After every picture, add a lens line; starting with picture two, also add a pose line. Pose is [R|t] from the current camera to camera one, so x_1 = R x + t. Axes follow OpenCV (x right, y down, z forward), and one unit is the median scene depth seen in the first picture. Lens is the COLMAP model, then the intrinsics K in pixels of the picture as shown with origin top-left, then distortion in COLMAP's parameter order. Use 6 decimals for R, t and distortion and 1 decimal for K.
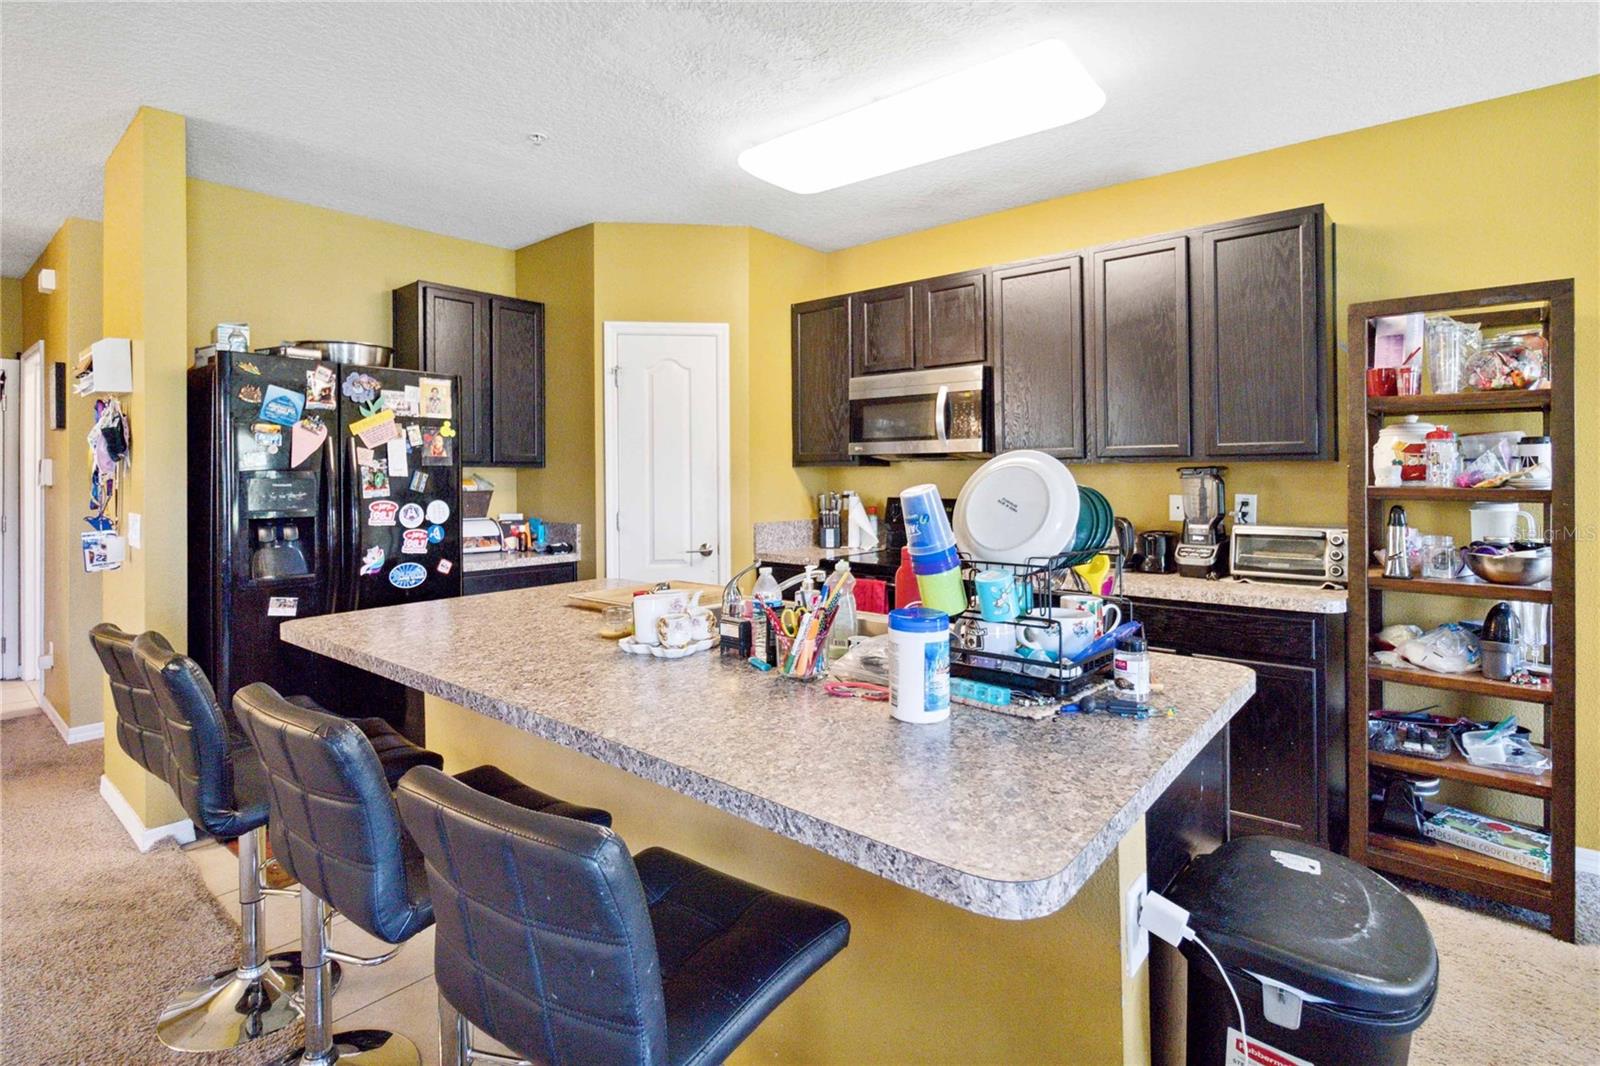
lens RADIAL K [[776.8, 0, 800.0], [0, 776.8, 476.0], [0, 0, 1]] dist [-0.000597, -0.002886]
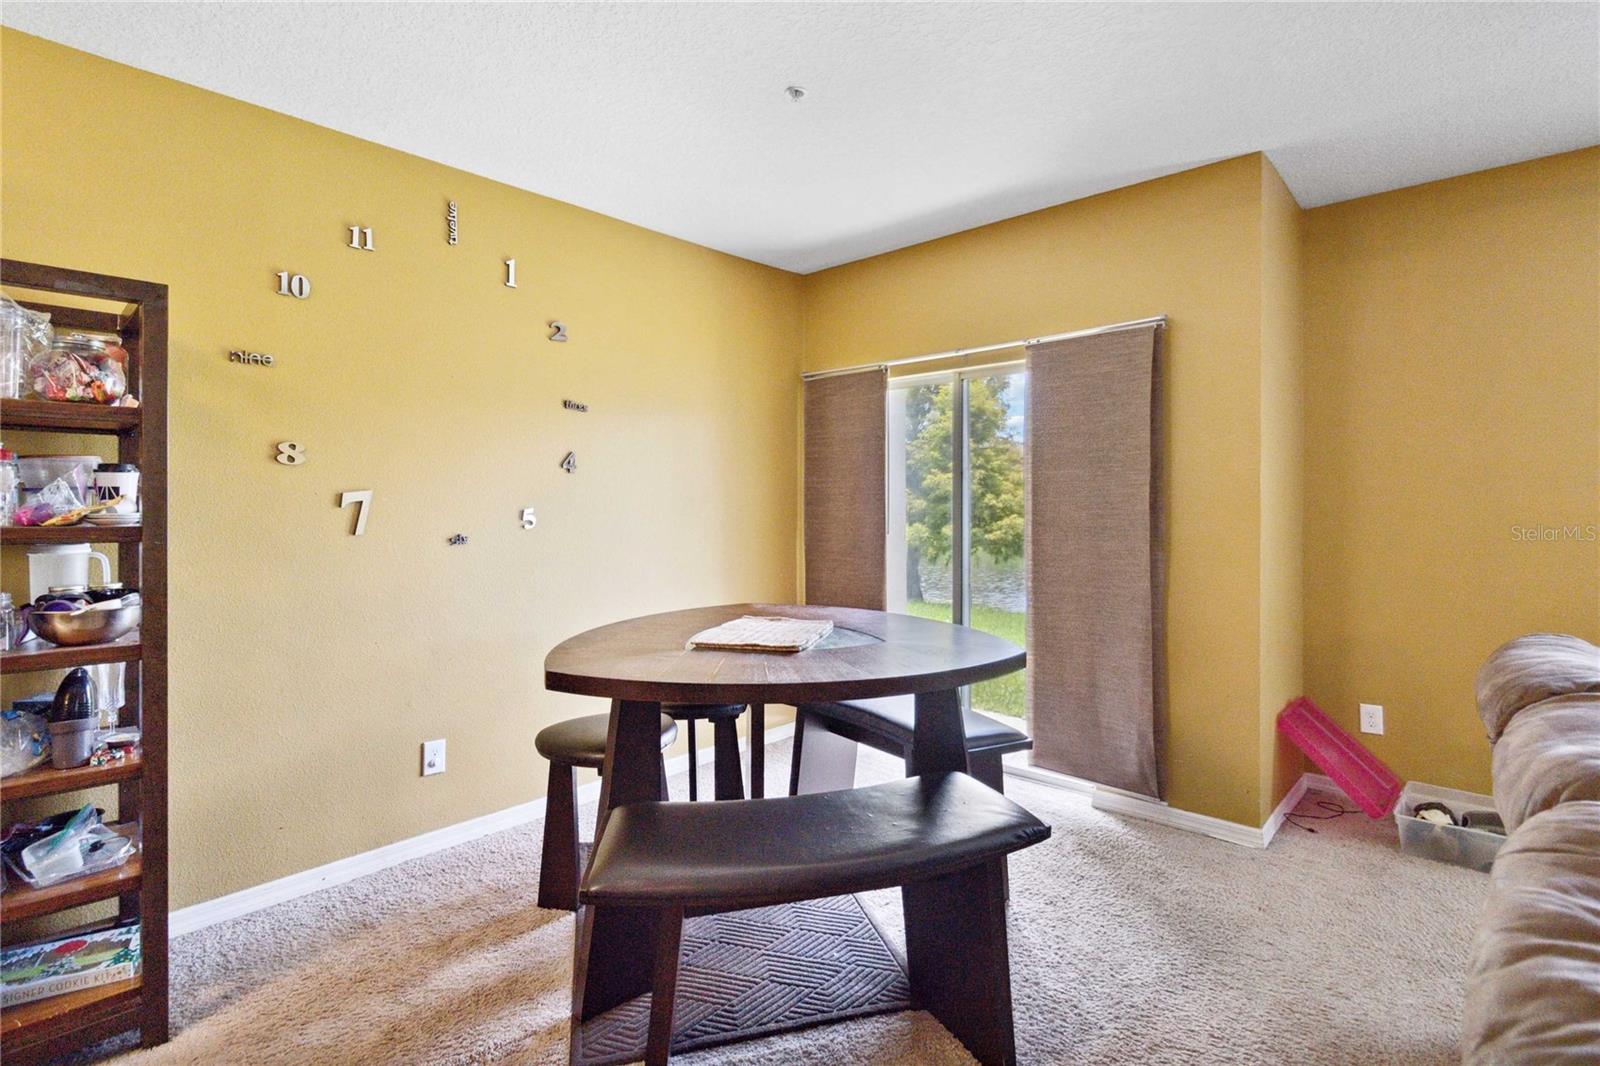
lens RADIAL K [[776.8, 0, 812.6], [0, 776.8, 497.9], [0, 0, 1]] dist [-0.000597, -0.002886]
pose [[0.027669, 0.008746, 0.999579, 0.116452], [0.005488, 0.999945, -0.008901, -0.001513], [-0.999602, 0.005732, 0.027619, 0.200467]]
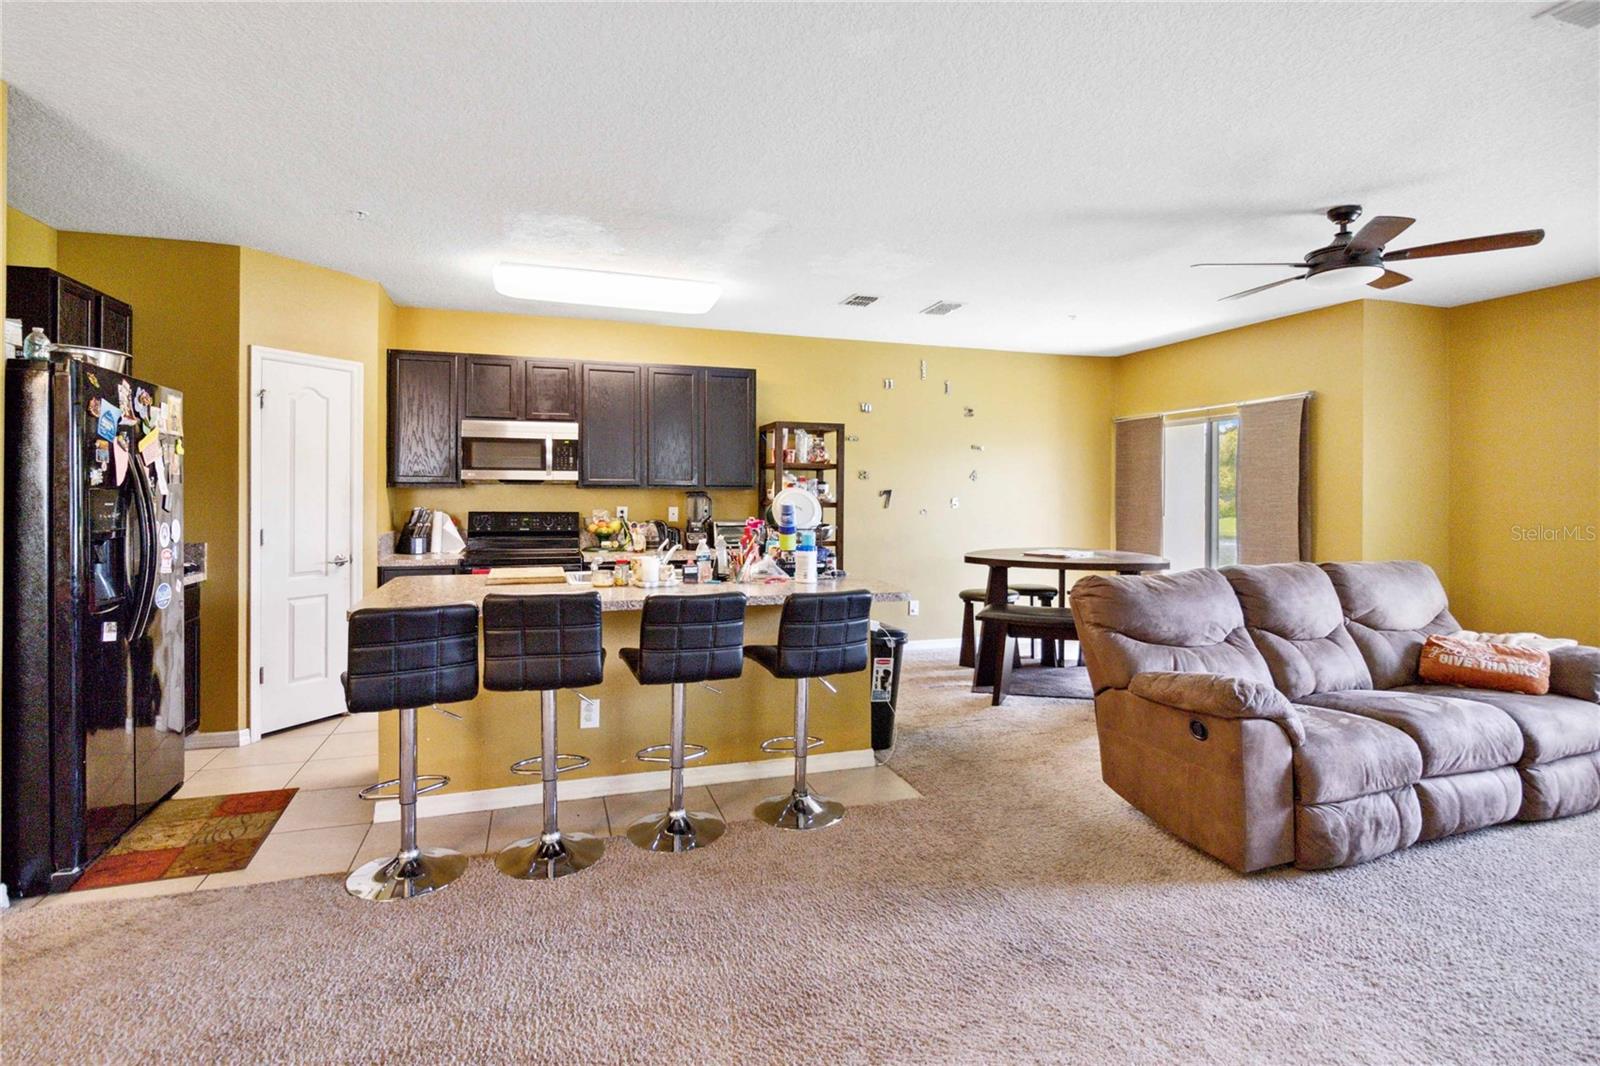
lens RADIAL K [[776.8, 0, 788.1], [0, 776.8, 499.0], [0, 0, 1]] dist [-0.000597, -0.002886]
pose [[0.539026, 0.000067, 0.842289, -1.132068], [-0.005071, 0.999982, 0.003165, -0.001594], [-0.842274, -0.005977, 0.539016, -0.238230]]
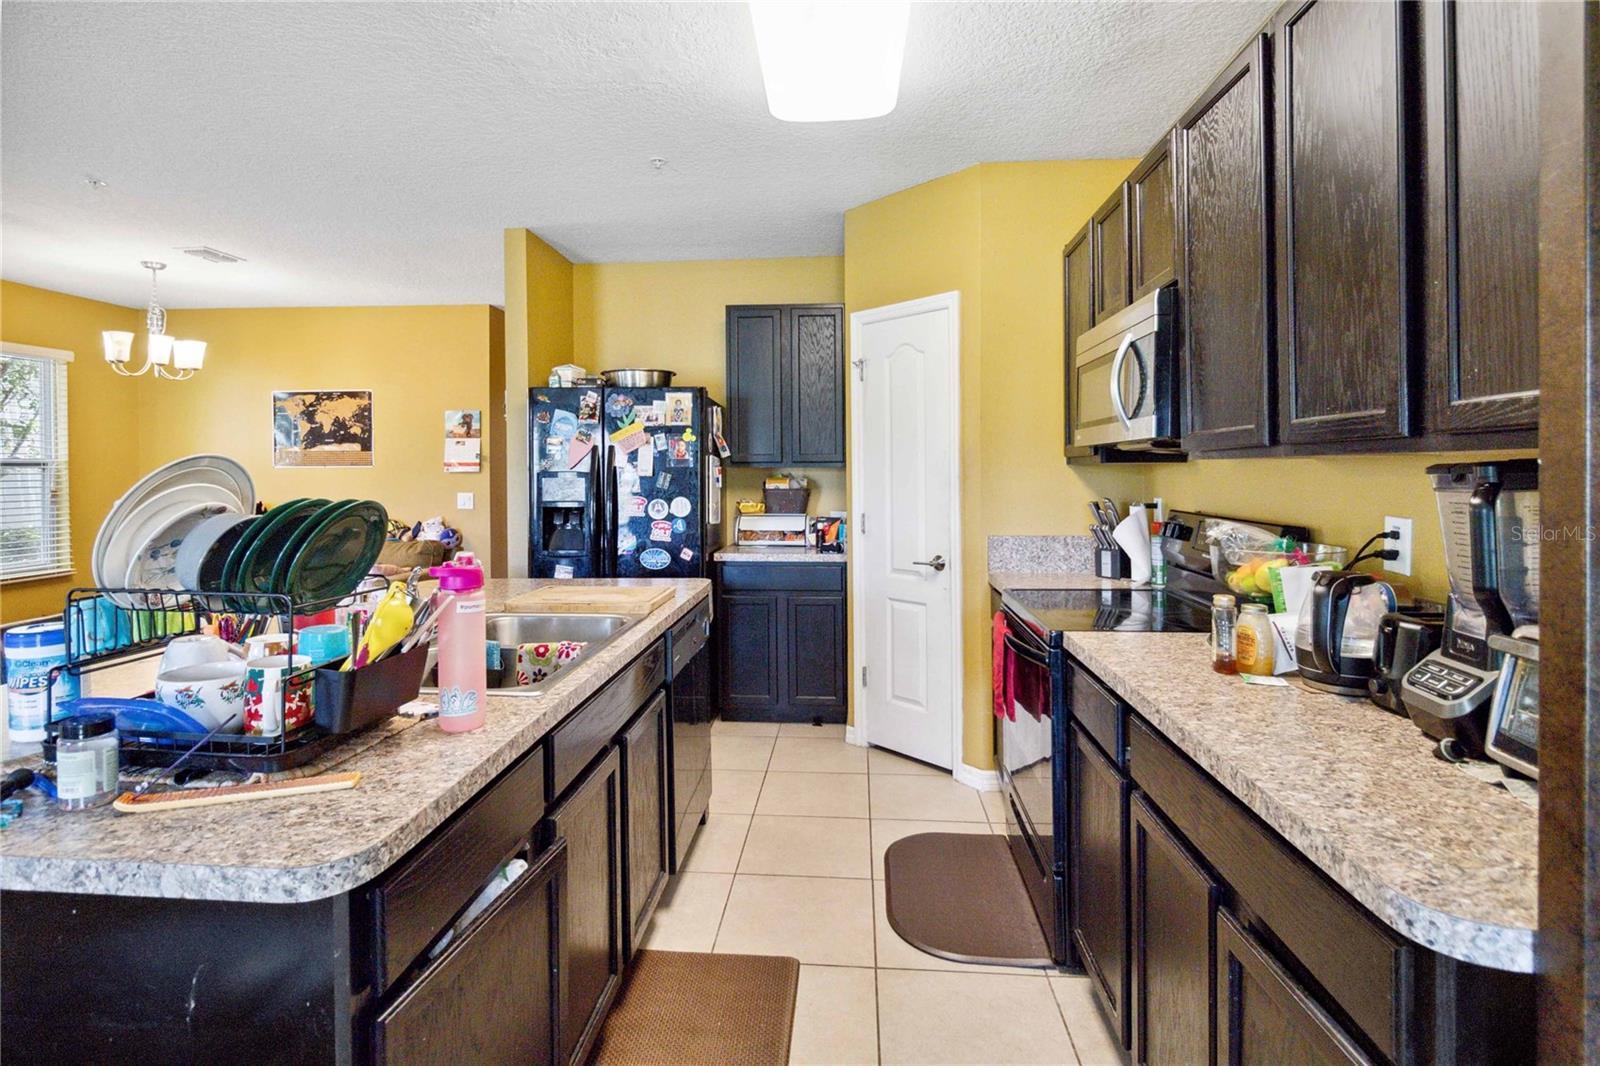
lens RADIAL K [[776.8, 0, 799.7], [0, 776.8, 482.1], [0, 0, 1]] dist [-0.000597, -0.002886]
pose [[0.584985, 0.010492, -0.810976, 0.749691], [0.001017, 0.999906, 0.013670, -0.008272], [0.811044, -0.008821, 0.584919, 0.599776]]
